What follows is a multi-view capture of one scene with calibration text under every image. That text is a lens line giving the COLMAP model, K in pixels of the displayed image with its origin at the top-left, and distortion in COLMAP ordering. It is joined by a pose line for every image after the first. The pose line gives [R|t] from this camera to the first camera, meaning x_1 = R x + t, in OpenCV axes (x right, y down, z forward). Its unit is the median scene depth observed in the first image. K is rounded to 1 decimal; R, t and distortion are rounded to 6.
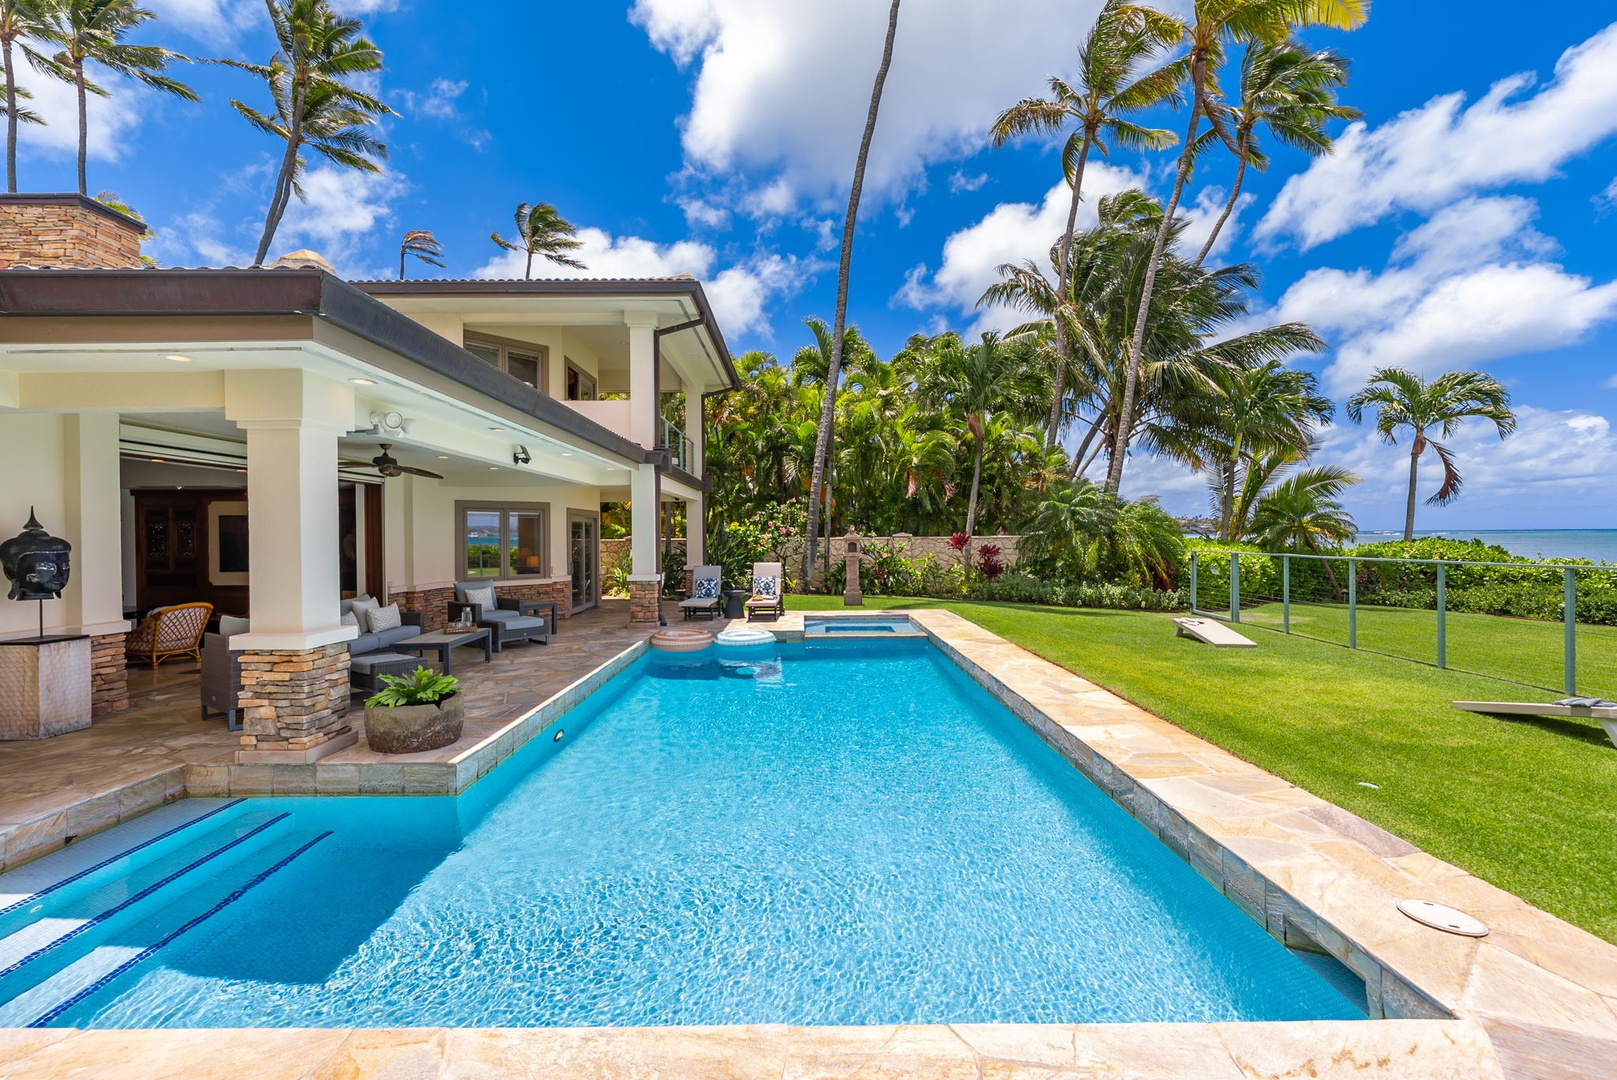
lens RADIAL K [[672.1, 0, 808.5], [0, 672.1, 540.0], [0, 0, 1]] dist [-0.000345, -0.000185]
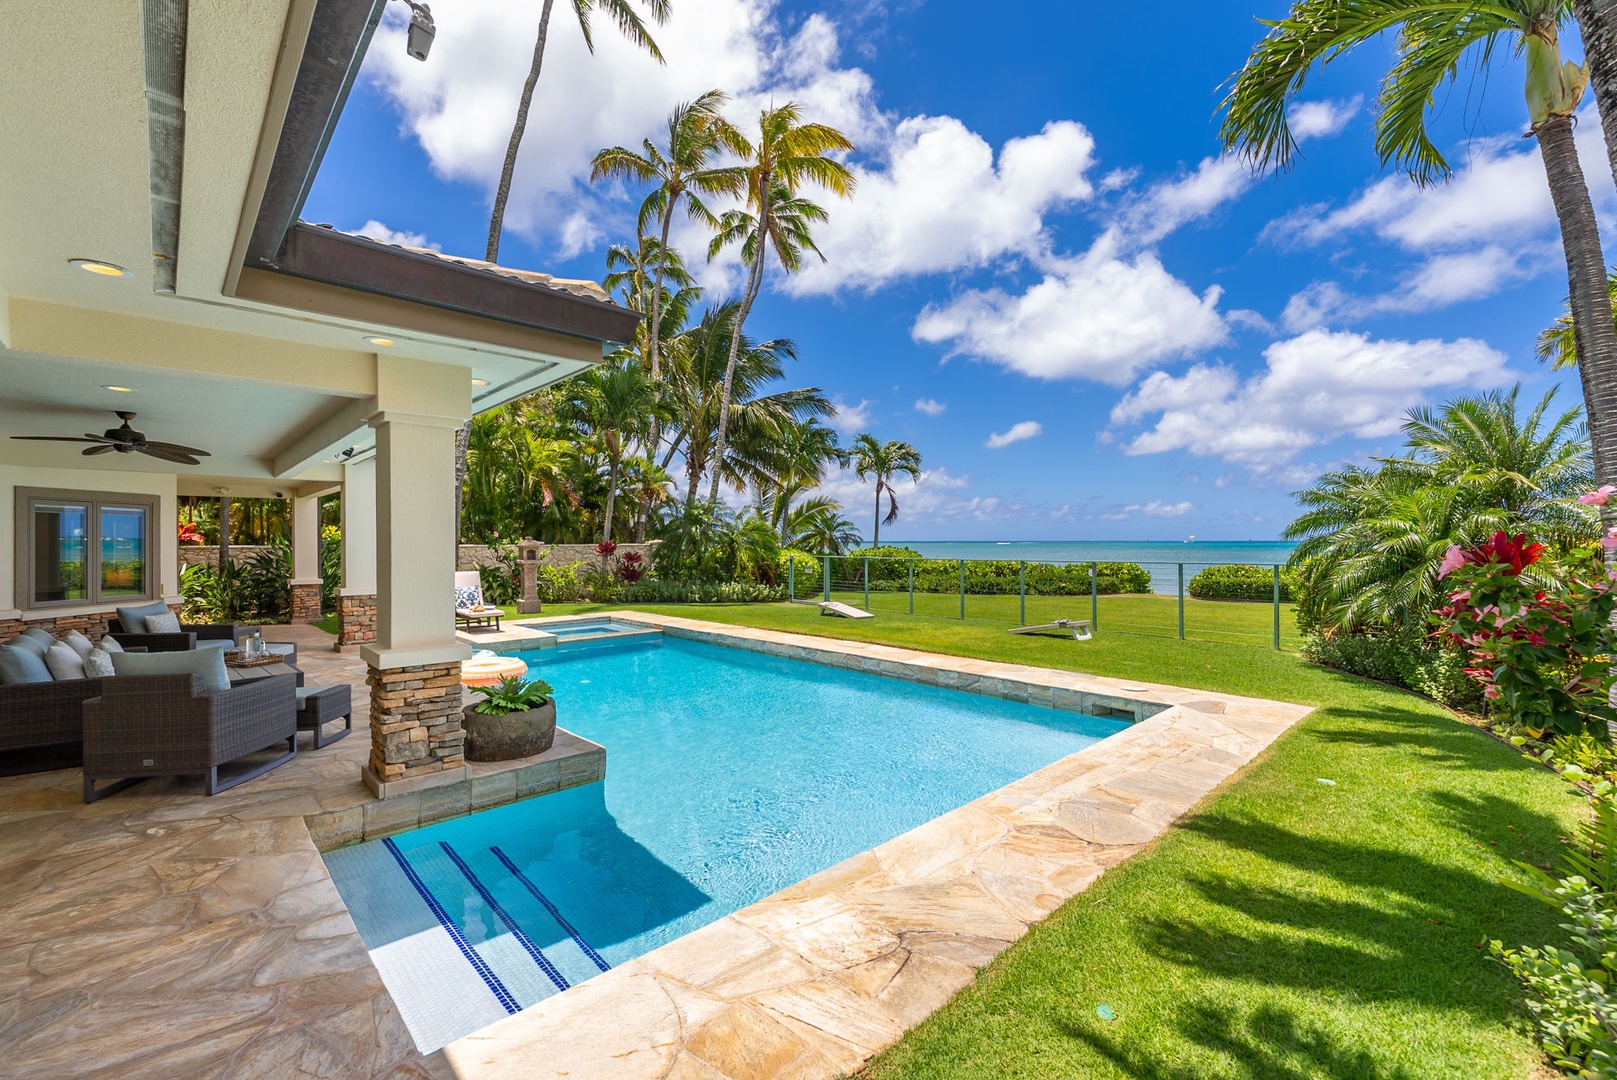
lens RADIAL K [[681.6, 0, 808.5], [0, 681.6, 540.0], [0, 0, 1]] dist [0.001746, -0.000093]
pose [[0.724634, 0.008167, 0.689086, -0.438228], [0.000127, 0.999928, -0.011984, 0.001459], [-0.689134, 0.008771, 0.724581, -0.016986]]
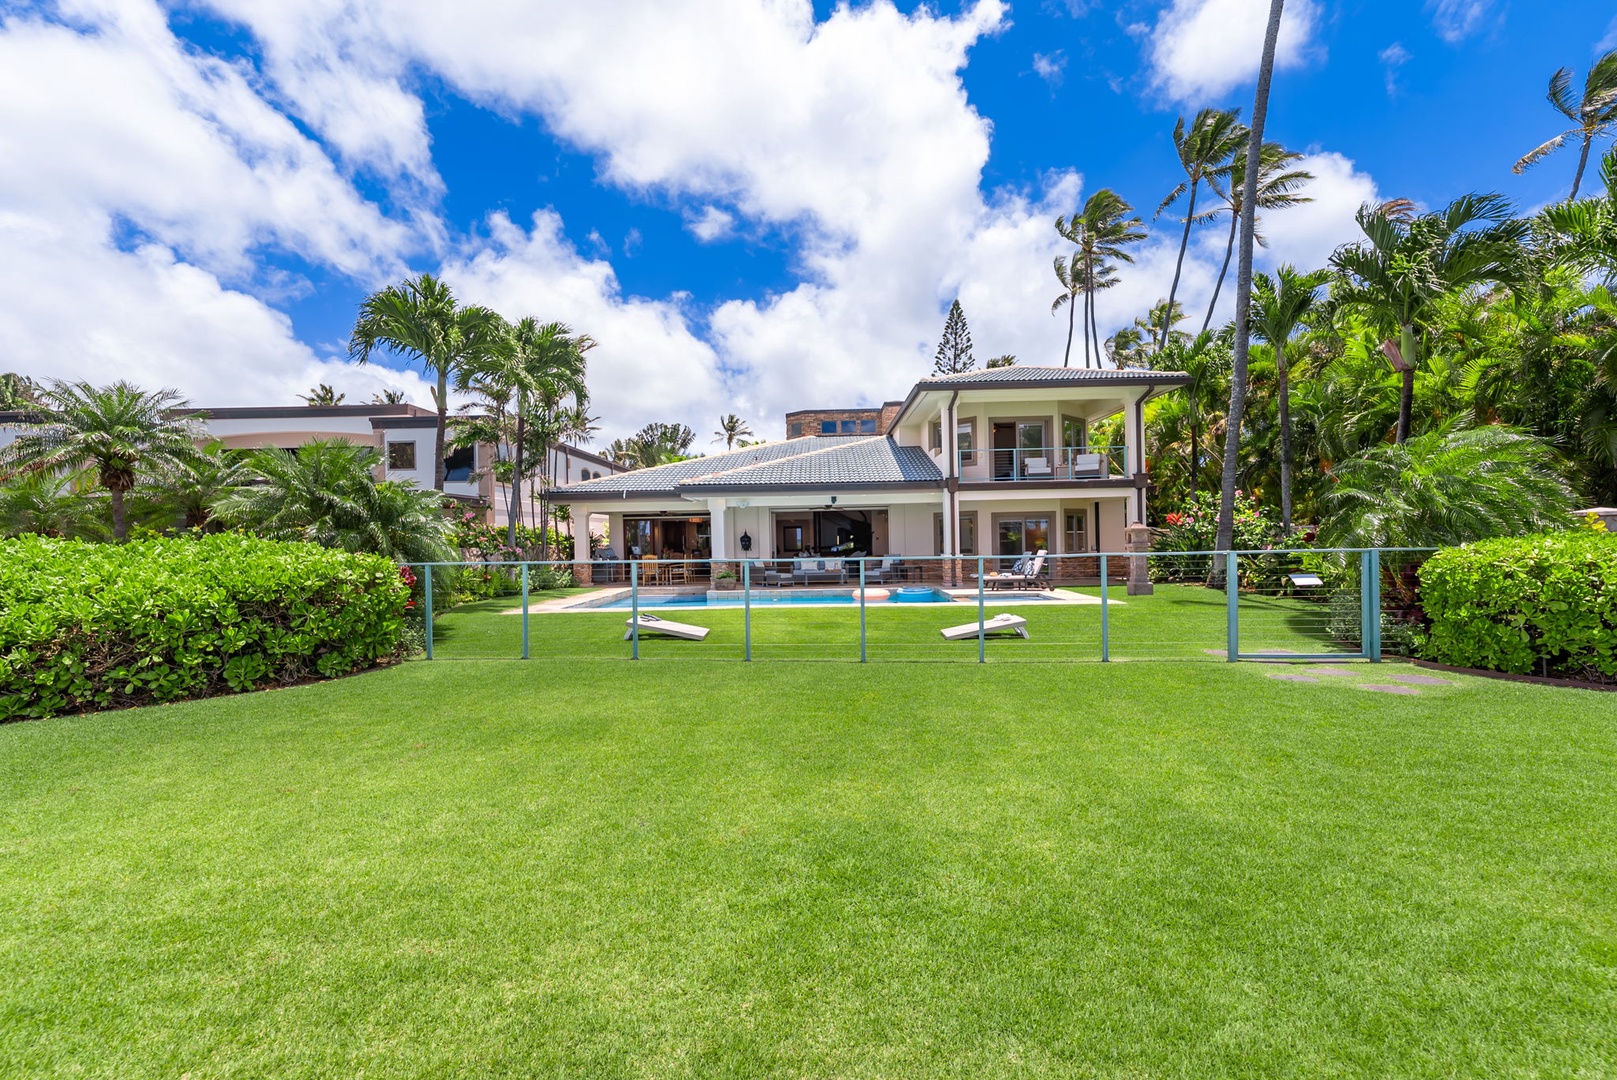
lens RADIAL K [[672.1, 0, 808.5], [0, 672.1, 540.0], [0, 0, 1]] dist [-0.000345, -0.000185]
pose [[-0.004868, 0.007726, -0.999958, 1.436325], [0.014273, 0.999869, 0.007656, -0.002381], [0.999886, -0.014235, -0.004977, 0.660124]]
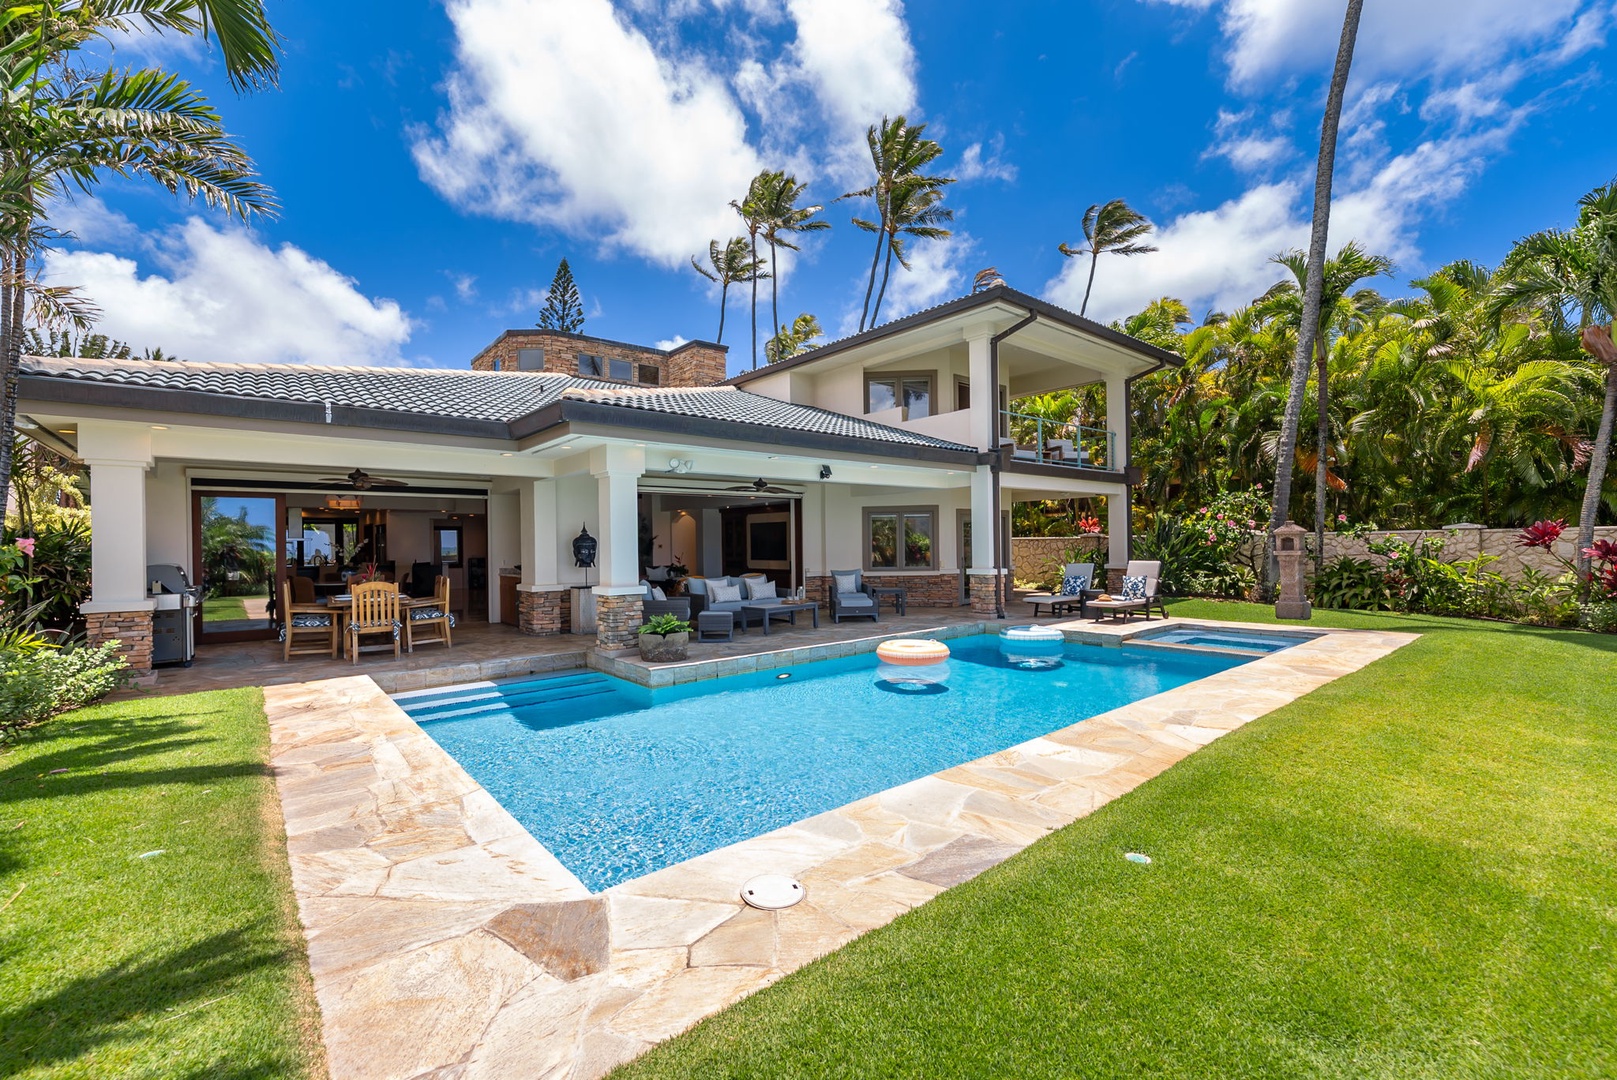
lens RADIAL K [[687.9, 0, 813.7], [0, 687.9, 534.4], [0, 0, 1]] dist [-0.005763, 0.000127]
pose [[0.641729, -0.011470, -0.766846, 0.423350], [0.004612, 0.999928, -0.011097, 0.007536], [0.766918, 0.003585, 0.641735, 0.088977]]
